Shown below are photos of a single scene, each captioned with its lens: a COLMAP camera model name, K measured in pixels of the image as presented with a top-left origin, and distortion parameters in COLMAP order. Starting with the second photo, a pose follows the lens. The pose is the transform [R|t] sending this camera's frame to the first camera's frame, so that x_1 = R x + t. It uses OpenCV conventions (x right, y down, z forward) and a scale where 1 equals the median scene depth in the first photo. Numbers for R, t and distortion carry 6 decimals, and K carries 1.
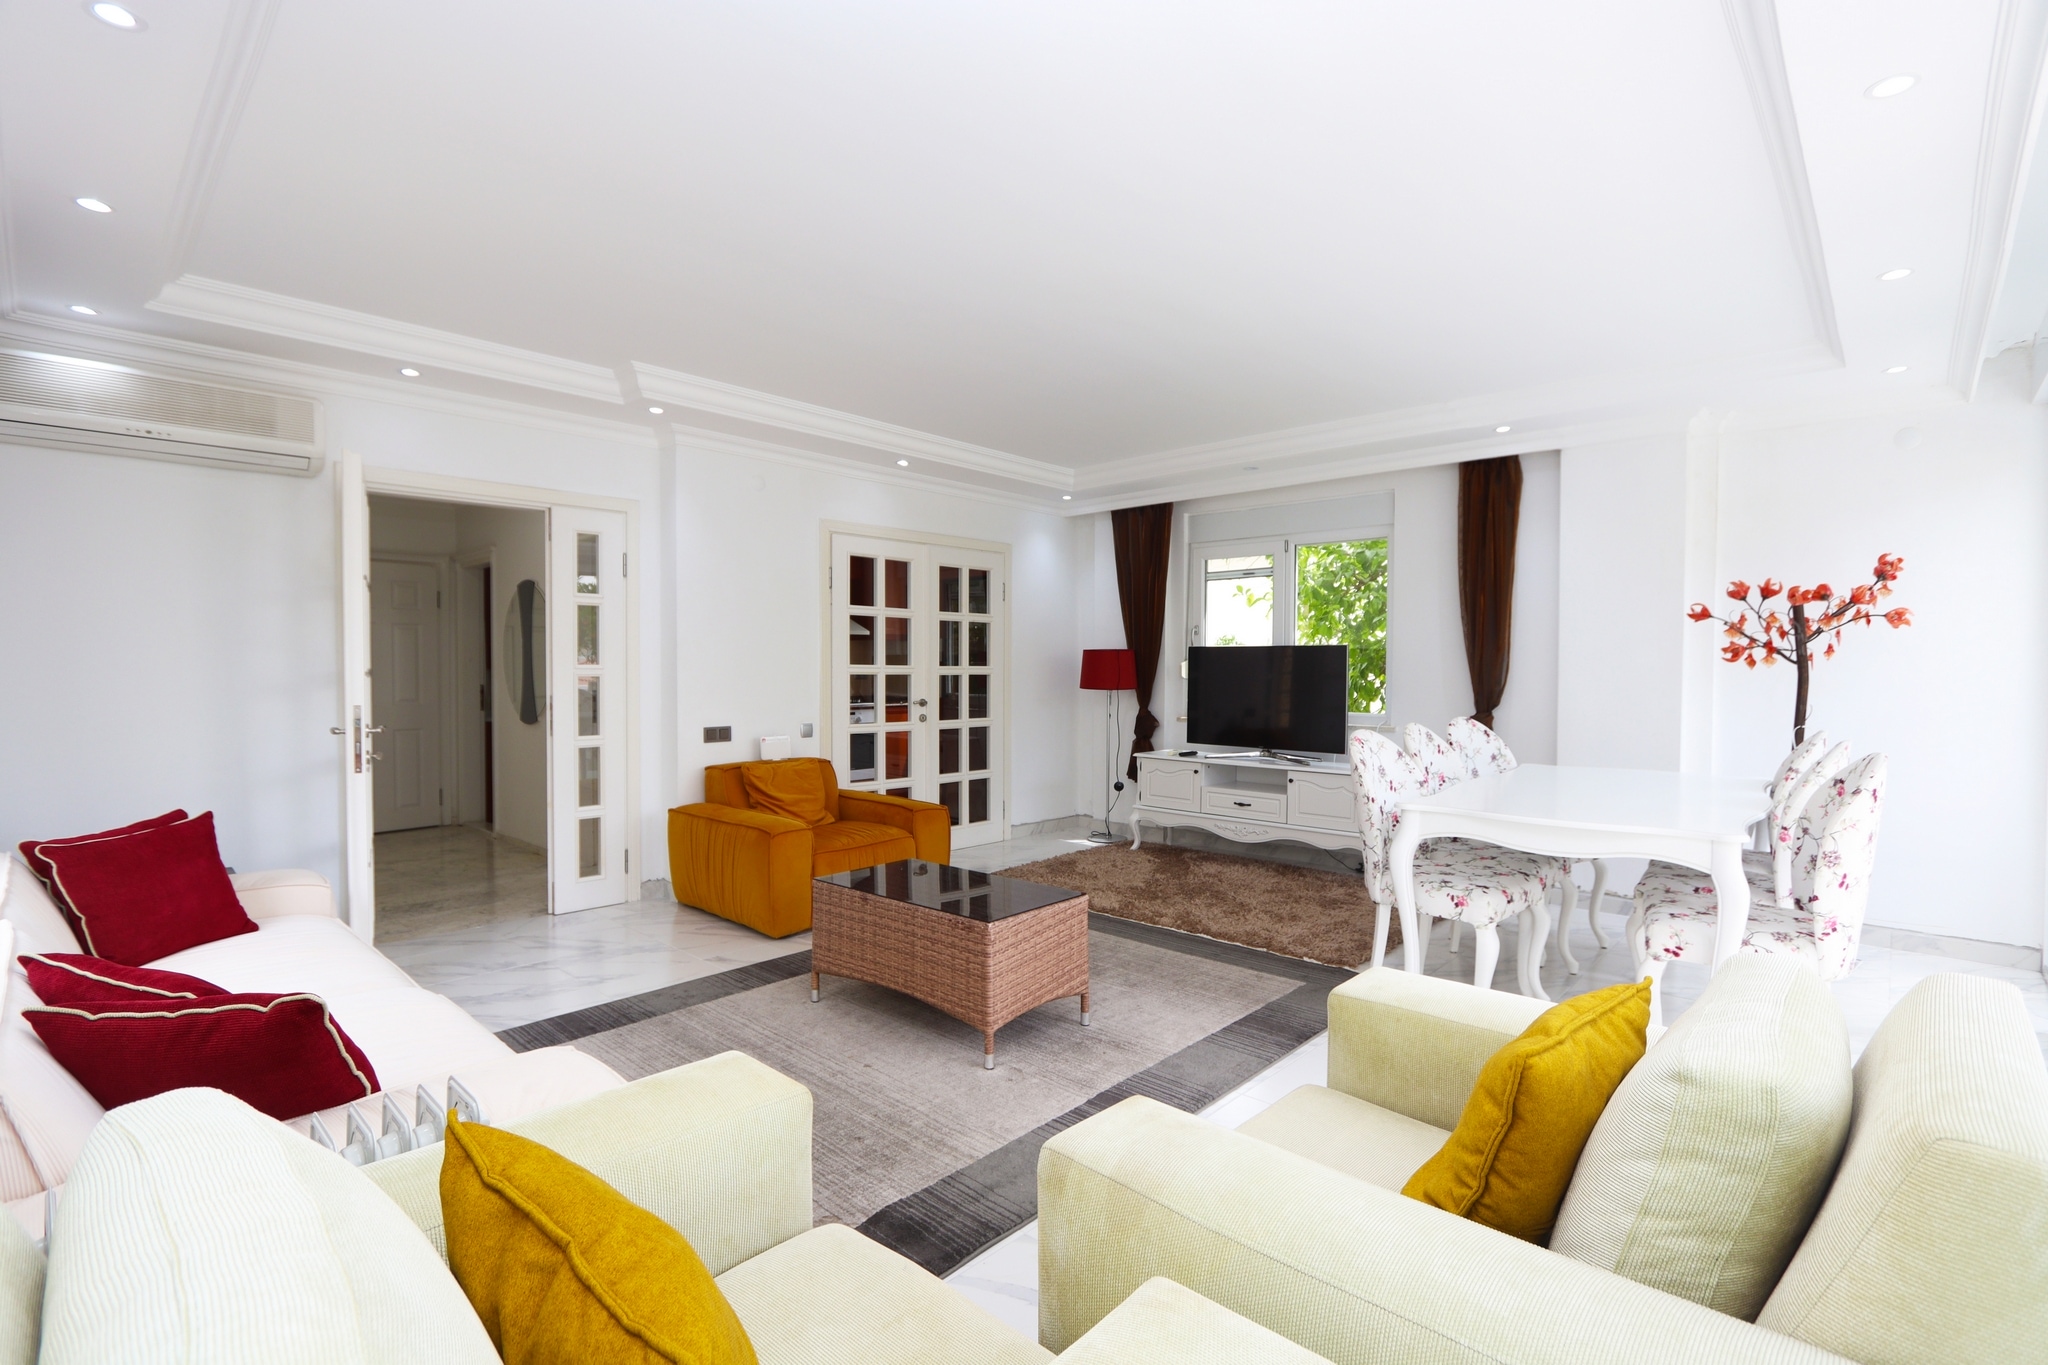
lens RADIAL K [[945.9, 0, 1023.6], [0, 945.9, 688.1], [0, 0, 1]] dist [-0.015186, 0.001278]
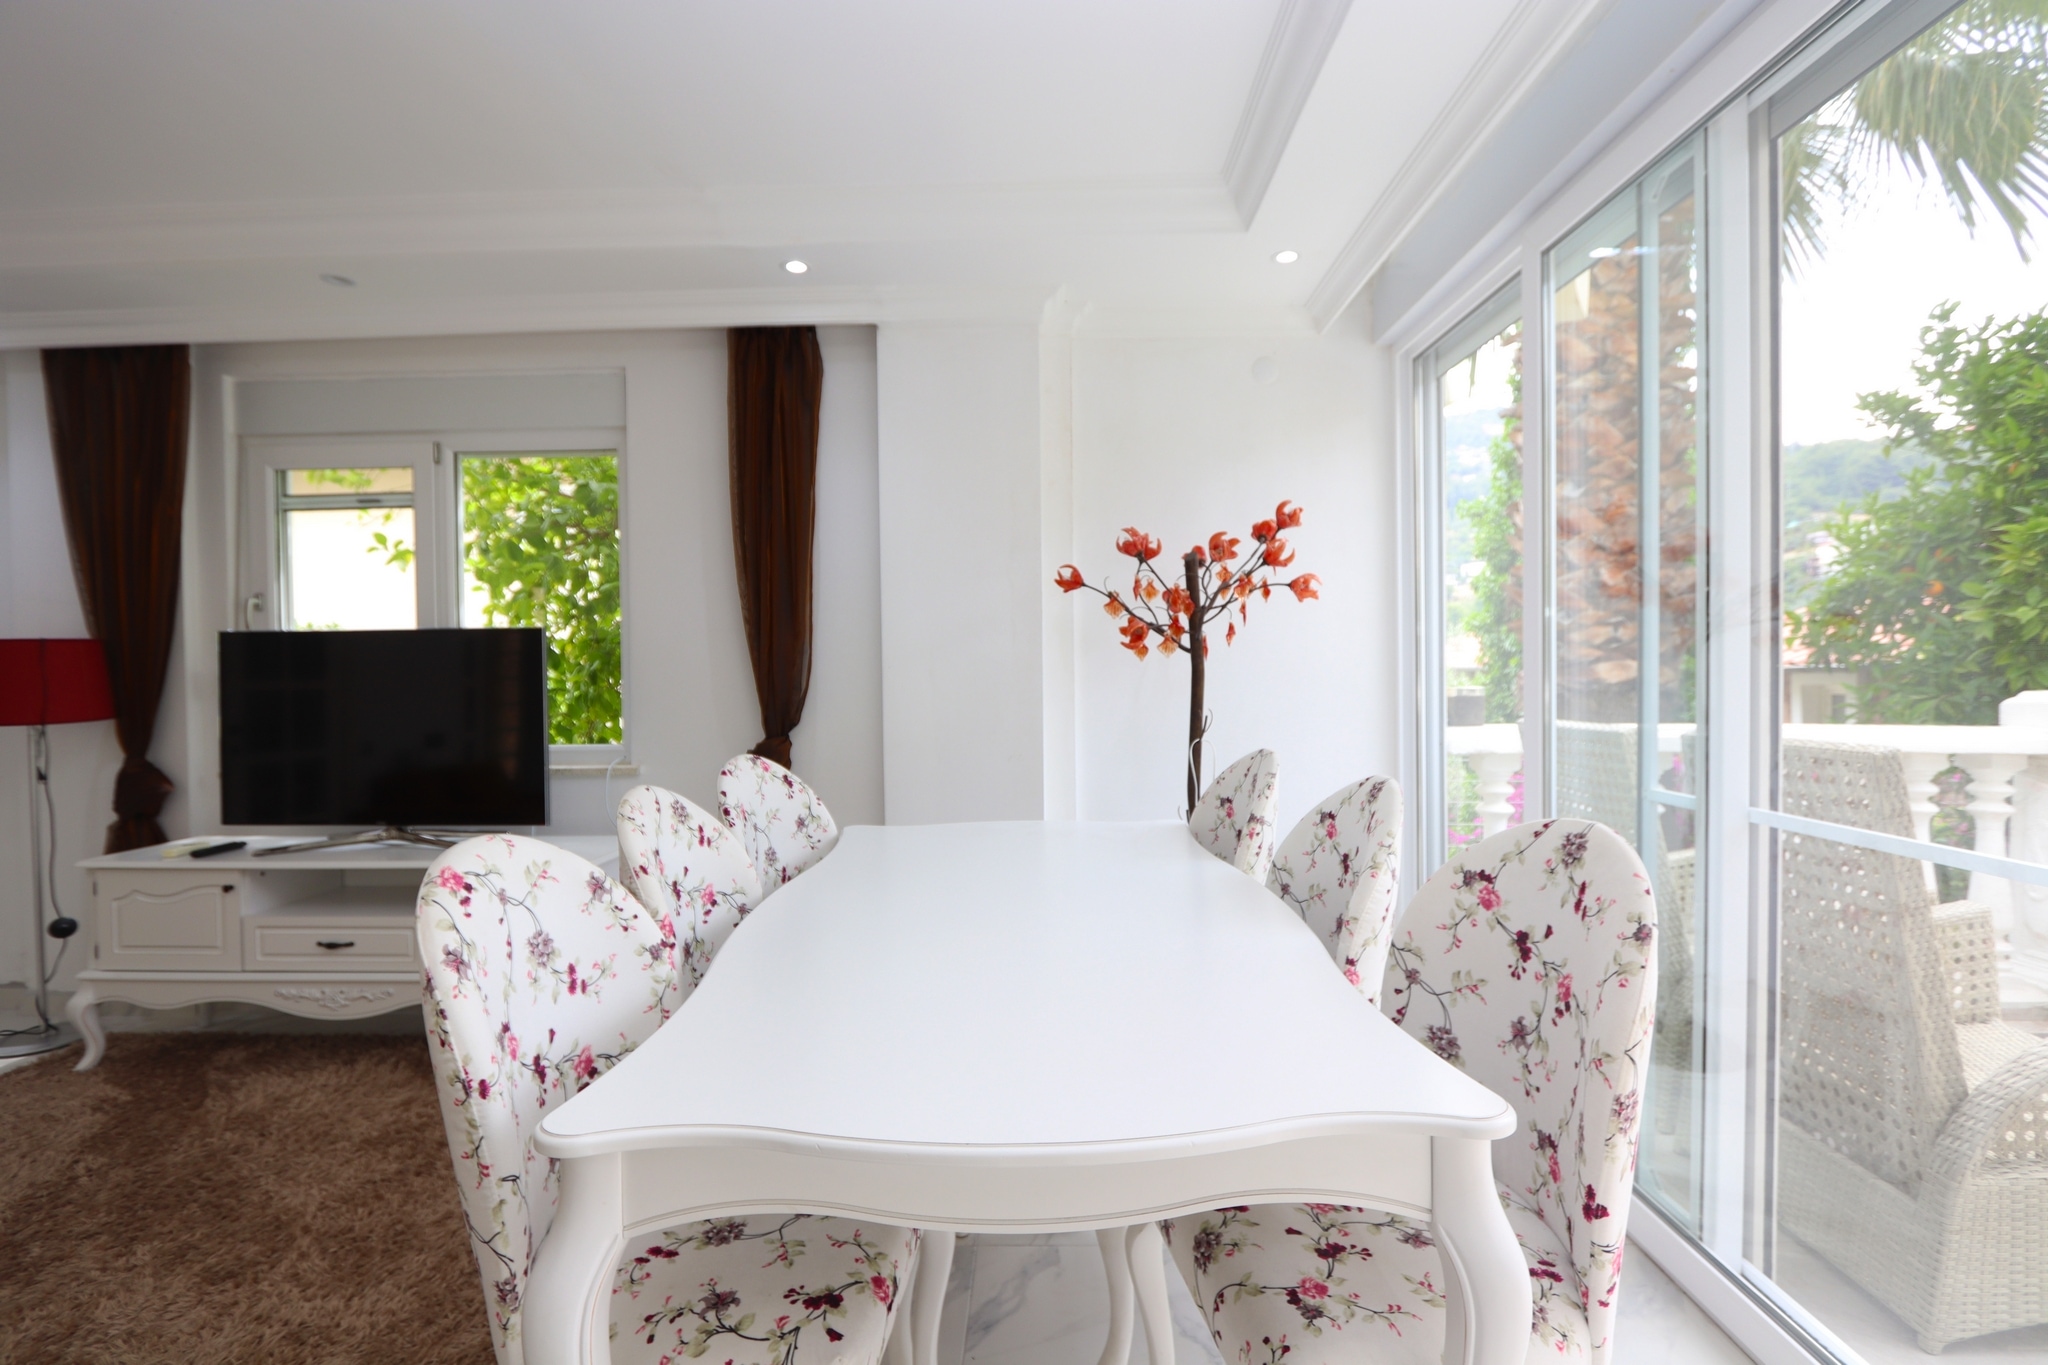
lens RADIAL K [[945.9, 0, 1023.6], [0, 945.9, 688.1], [0, 0, 1]] dist [-0.015186, 0.001278]
pose [[0.747575, -0.027622, 0.663603, 0.201009], [0.030073, 0.999518, 0.007726, -0.006179], [-0.663497, 0.014181, 0.748045, 0.433914]]
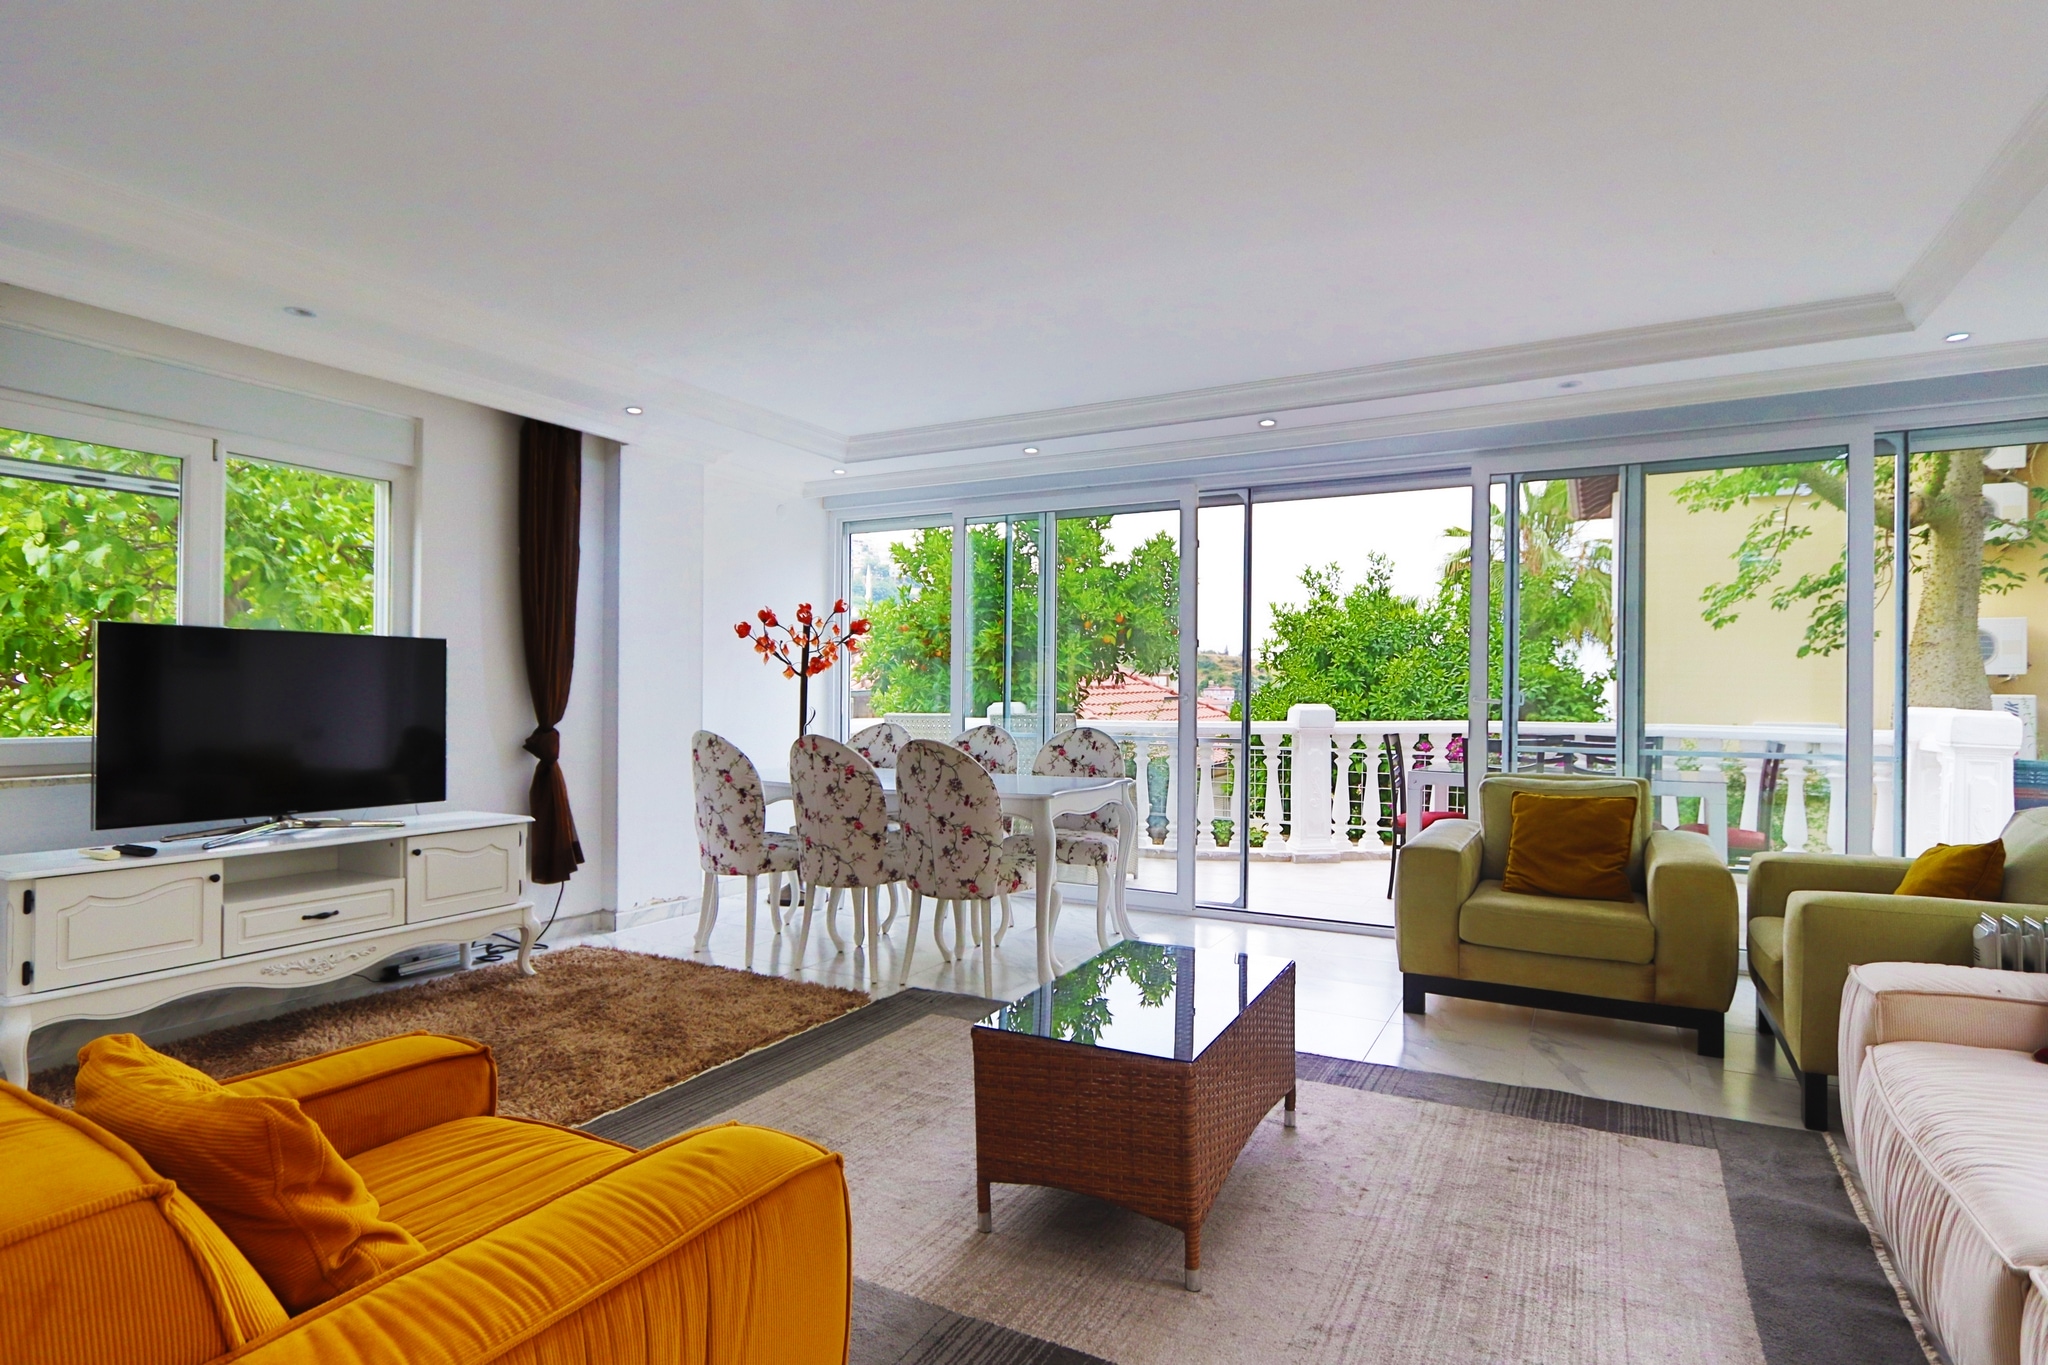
lens RADIAL K [[1057.8, 0, 1025.9], [0, 1057.8, 684.4], [0, 0, 1]] dist [-0.013416, 0.001555]
pose [[-0.252606, 0.003165, 0.967564, -0.529417], [0.013832, 0.999904, 0.000341, -0.007819], [-0.967470, 0.013470, -0.252625, 0.848918]]
